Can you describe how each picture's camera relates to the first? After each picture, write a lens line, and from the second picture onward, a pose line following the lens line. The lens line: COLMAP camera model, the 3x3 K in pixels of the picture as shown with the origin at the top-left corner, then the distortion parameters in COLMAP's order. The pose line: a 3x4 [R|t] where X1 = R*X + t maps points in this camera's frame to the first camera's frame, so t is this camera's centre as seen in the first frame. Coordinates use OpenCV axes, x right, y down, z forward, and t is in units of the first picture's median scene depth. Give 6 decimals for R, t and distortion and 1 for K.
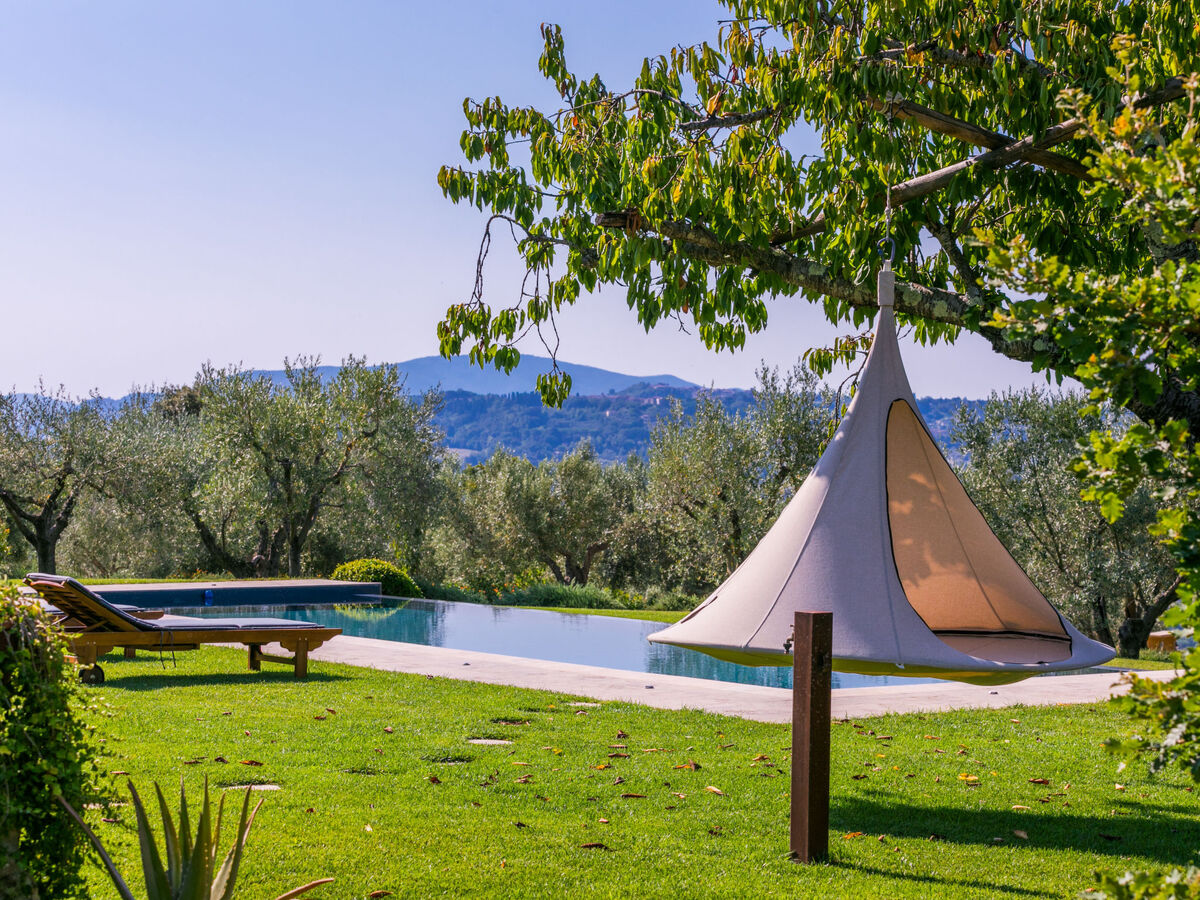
lens RADIAL K [[1184.2, 0, 600.0], [0, 1184.2, 450.0], [0, 0, 1]] dist [0.029069, 0.022854]
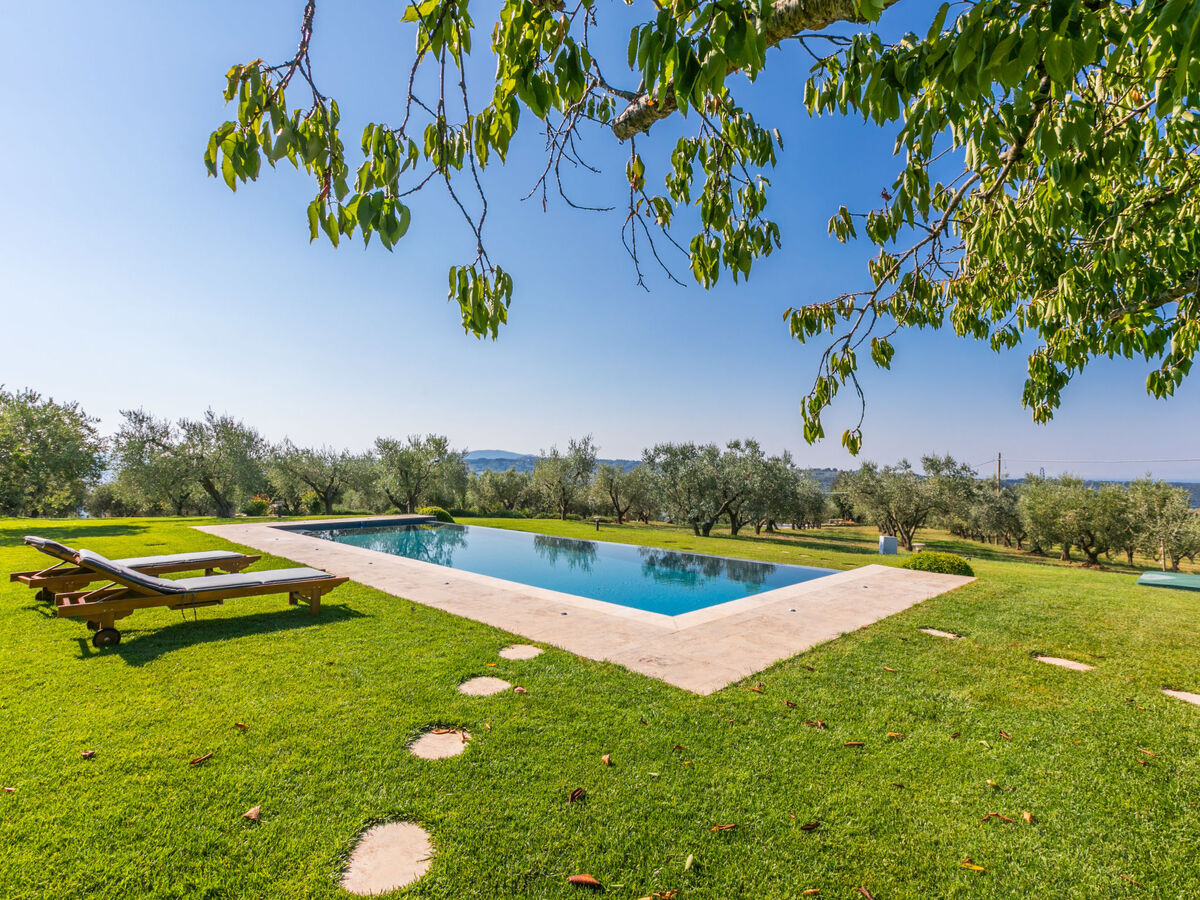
lens RADIAL K [[1184.2, 0, 600.0], [0, 1184.2, 450.0], [0, 0, 1]] dist [0.029069, 0.022854]
pose [[0.998441, -0.011356, 0.054650, 0.044659], [0.010724, 0.999872, 0.011846, -0.077132], [-0.054777, -0.011241, 0.998435, -2.058137]]
